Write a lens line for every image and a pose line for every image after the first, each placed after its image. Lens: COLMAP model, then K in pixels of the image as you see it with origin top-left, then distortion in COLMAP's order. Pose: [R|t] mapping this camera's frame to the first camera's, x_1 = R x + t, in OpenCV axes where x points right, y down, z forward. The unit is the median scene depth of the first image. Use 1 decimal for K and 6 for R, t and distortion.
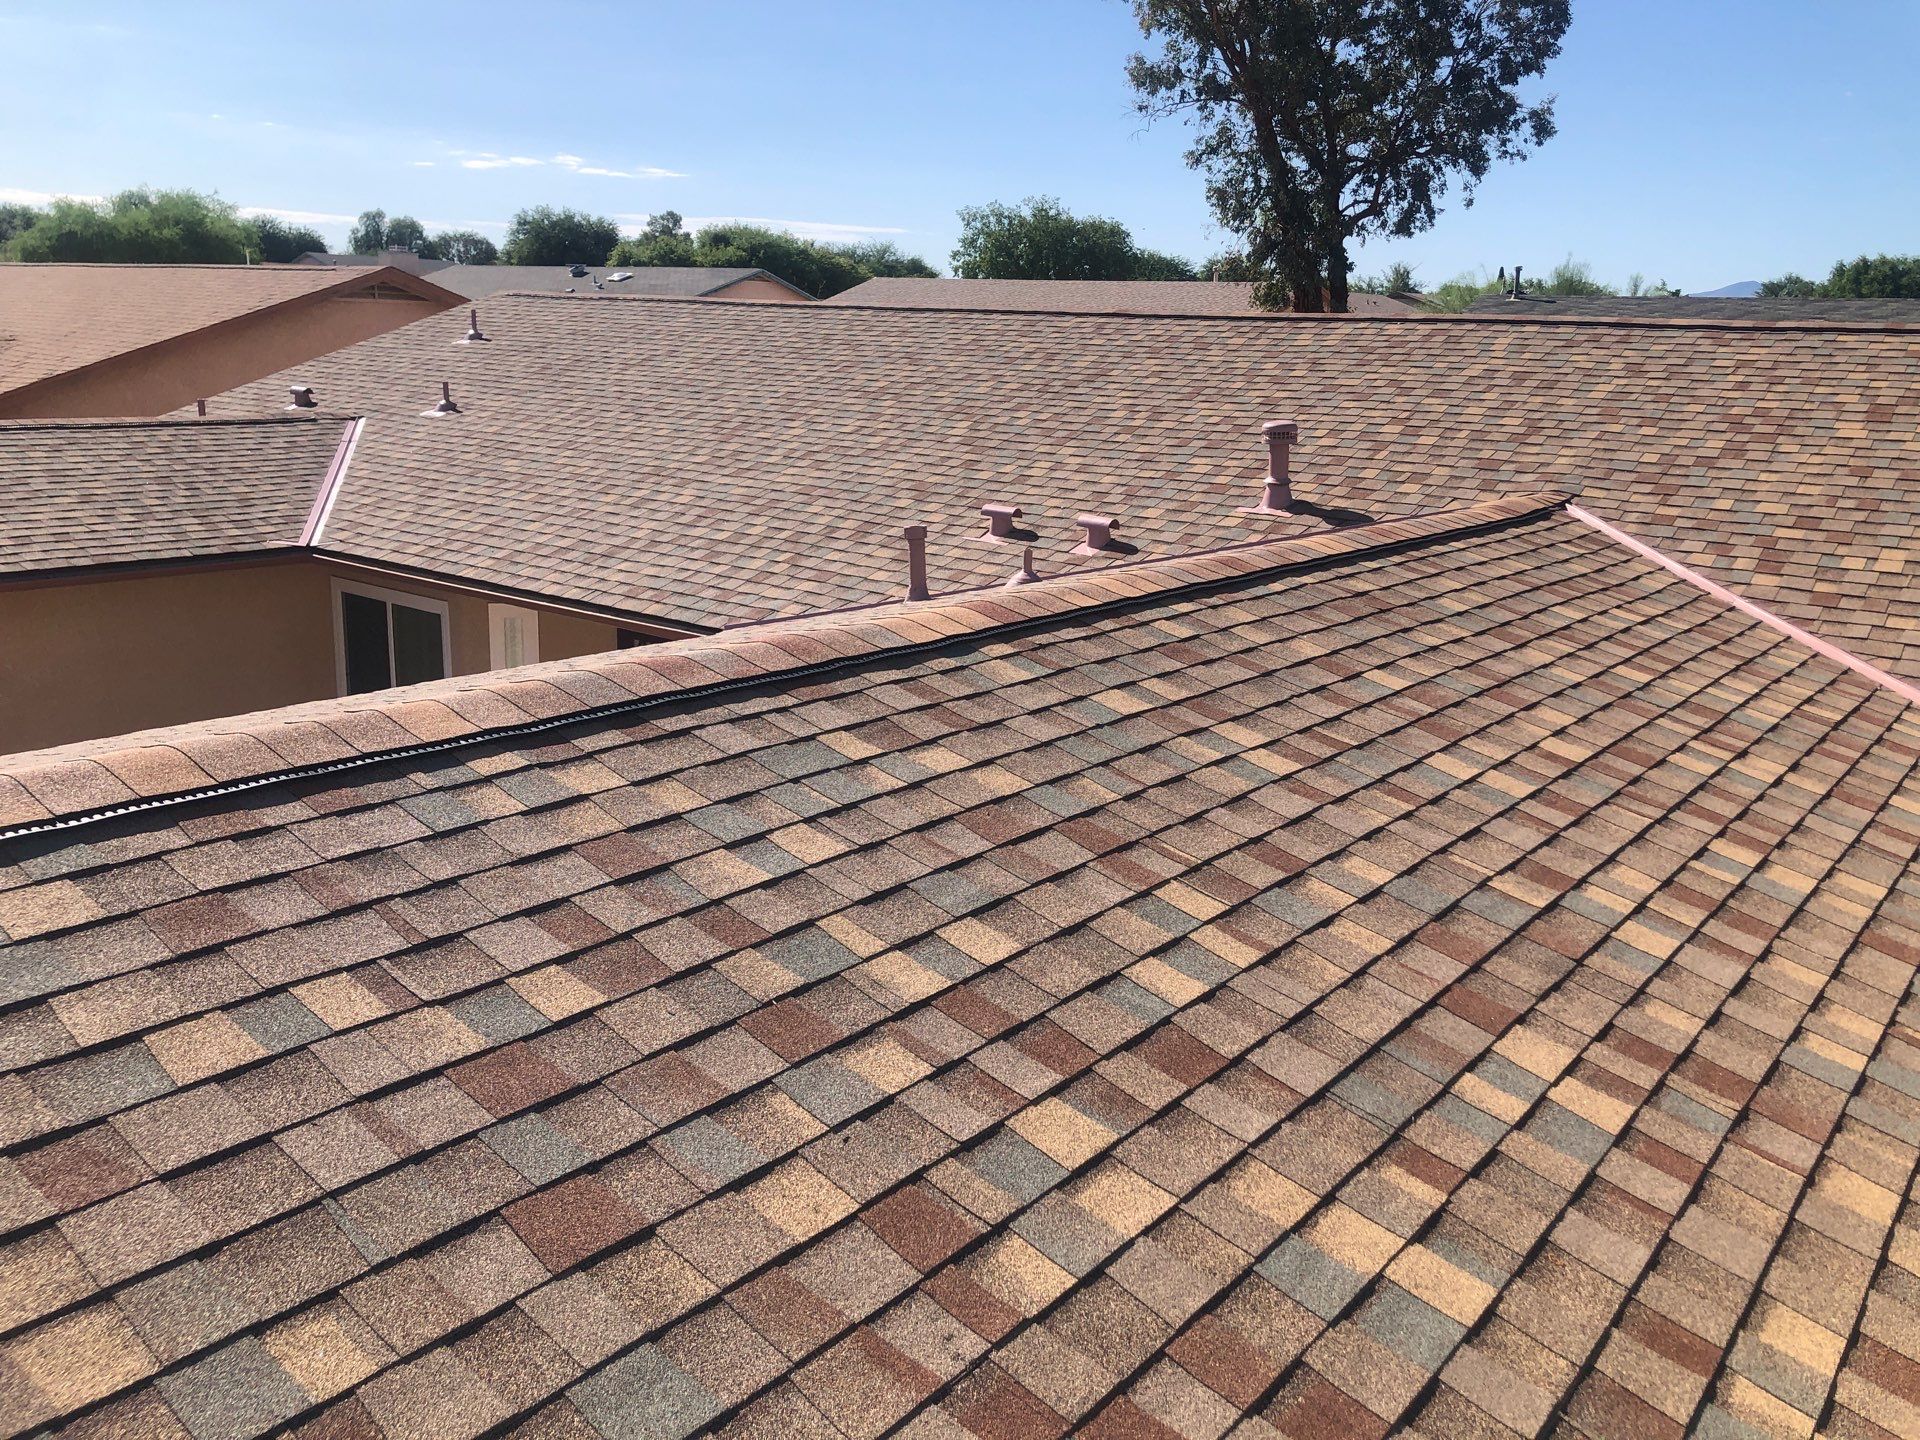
lens RADIAL K [[1578.1, 0, 994.7], [0, 1578.1, 687.9], [0, 0, 1]] dist [0.040496, -0.053771]
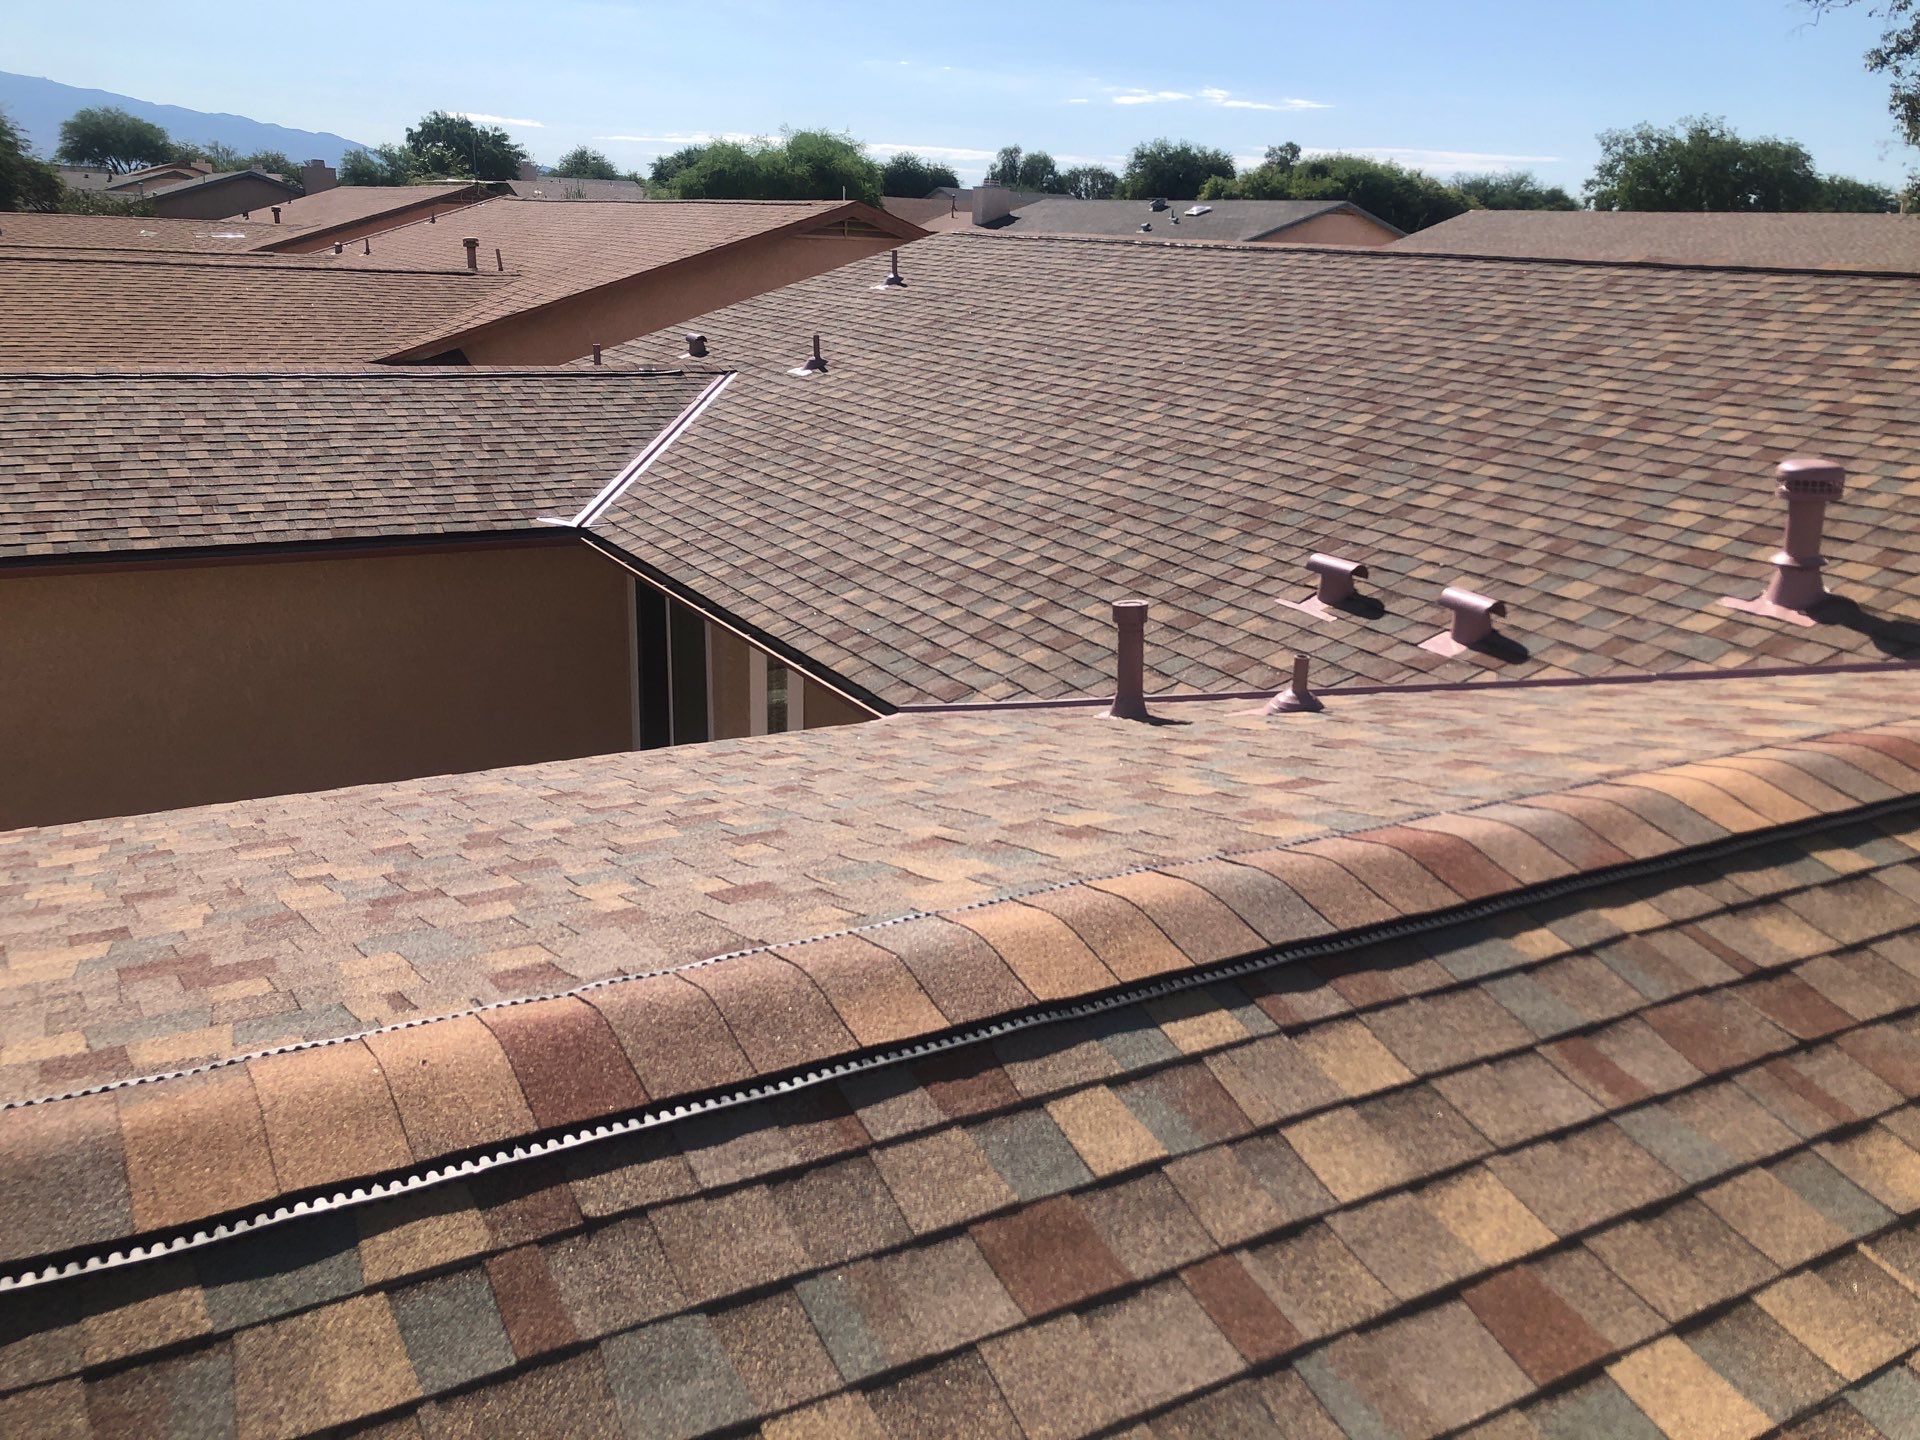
lens RADIAL K [[1578.1, 0, 978.9], [0, 1578.1, 678.9], [0, 0, 1]] dist [0.040496, -0.053771]
pose [[0.925540, 0.106695, -0.363306, 0.097298], [-0.094309, 0.994199, 0.051717, -0.074533], [0.366716, -0.013603, 0.930233, 0.280881]]
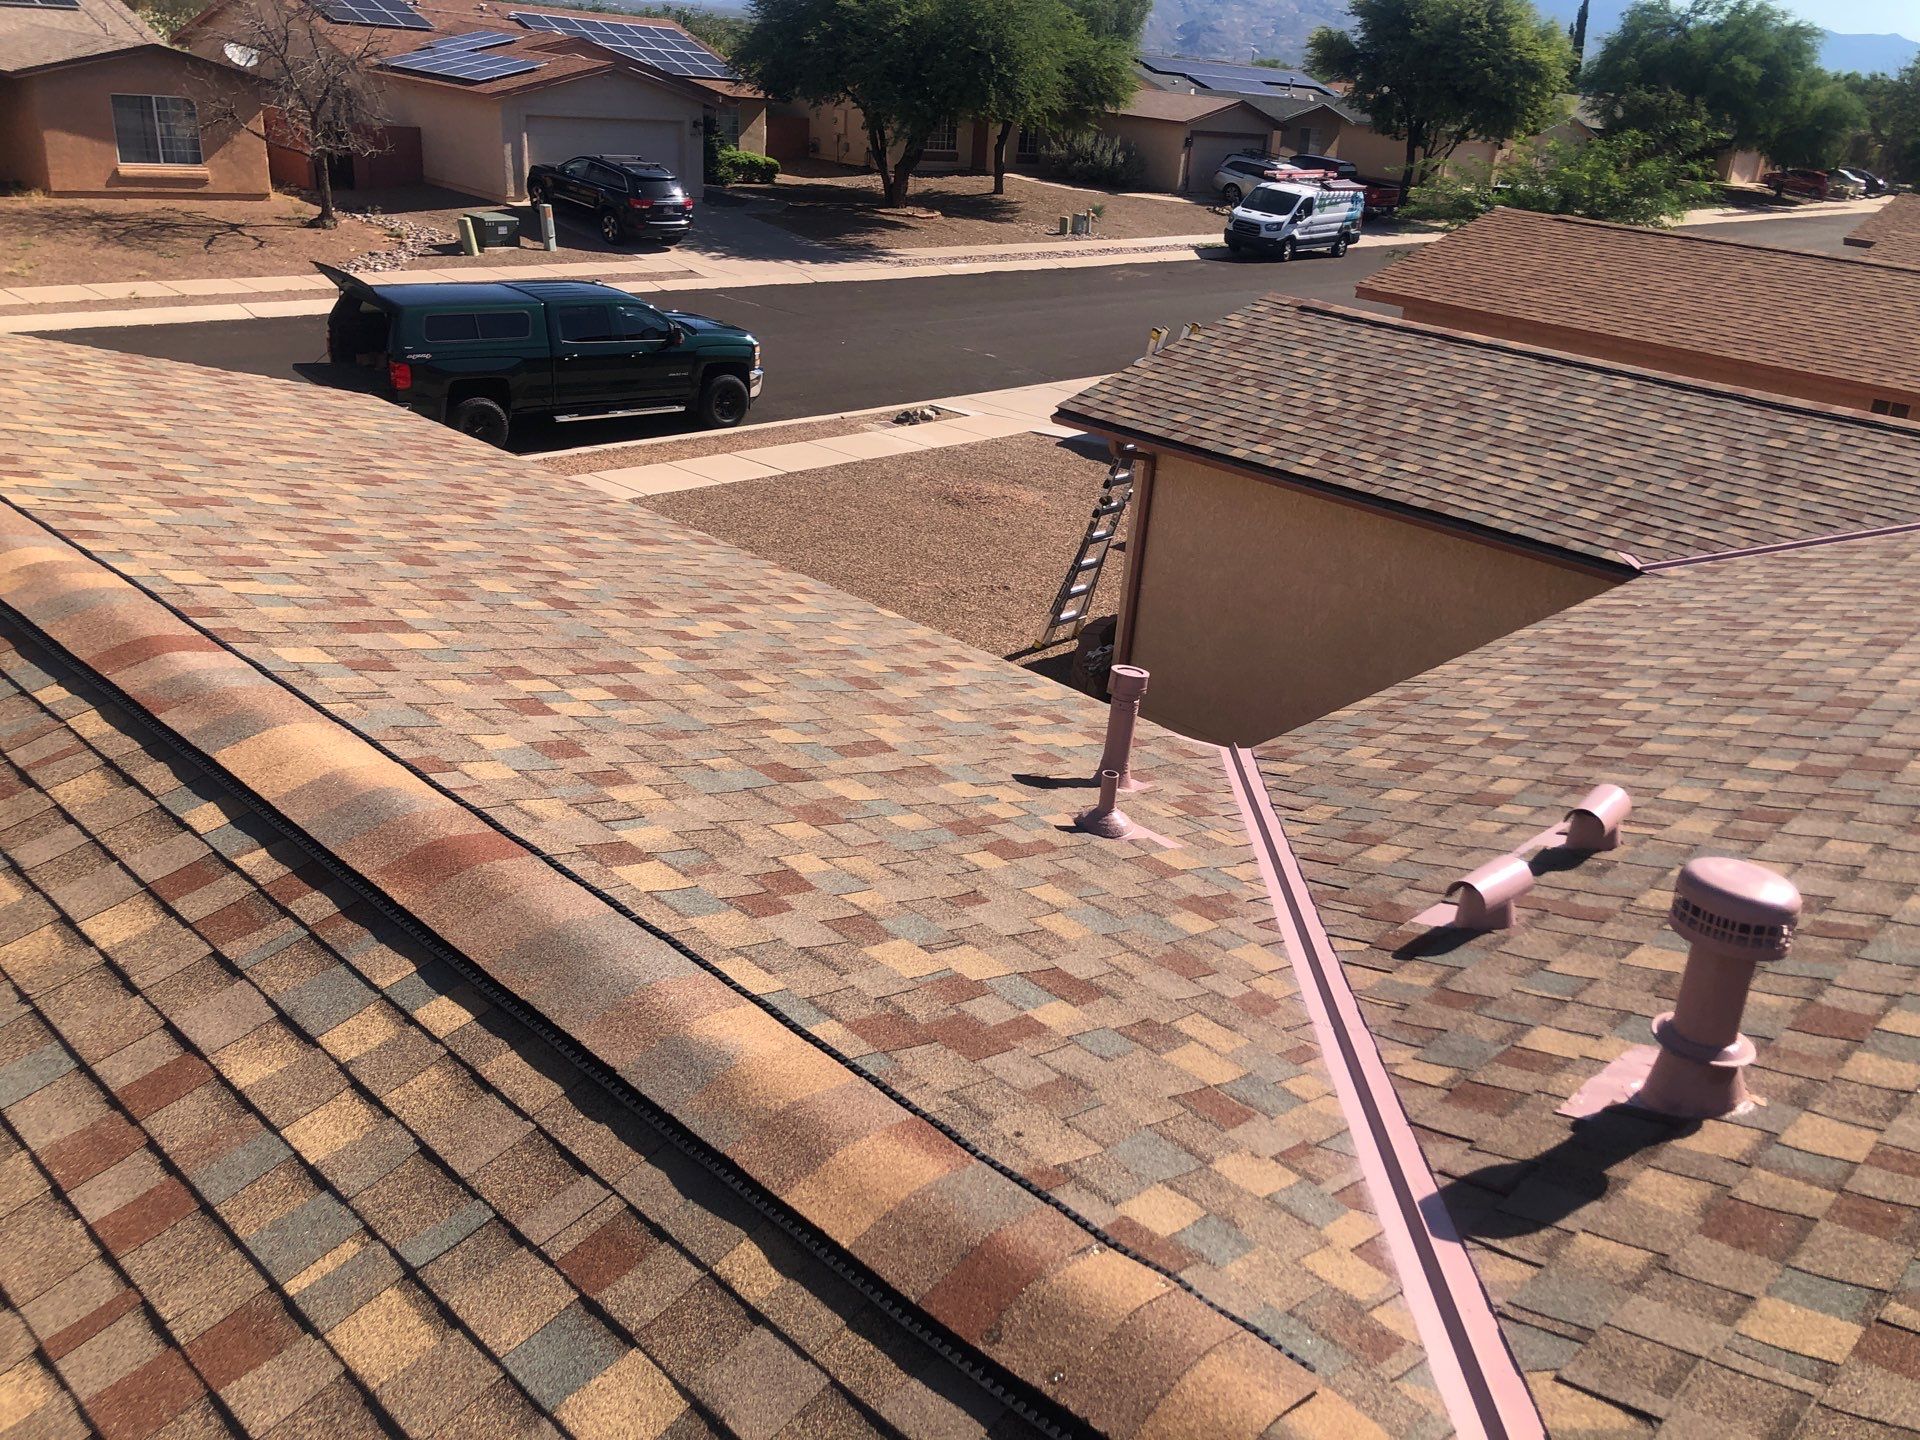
lens RADIAL K [[1578.1, 0, 950.6], [0, 1578.1, 680.3], [0, 0, 1]] dist [0.040496, -0.053771]
pose [[-0.100718, 0.328588, -0.939088, 0.397860], [-0.313420, 0.885350, 0.343399, -0.216477], [0.944258, 0.328916, 0.013815, 0.696022]]
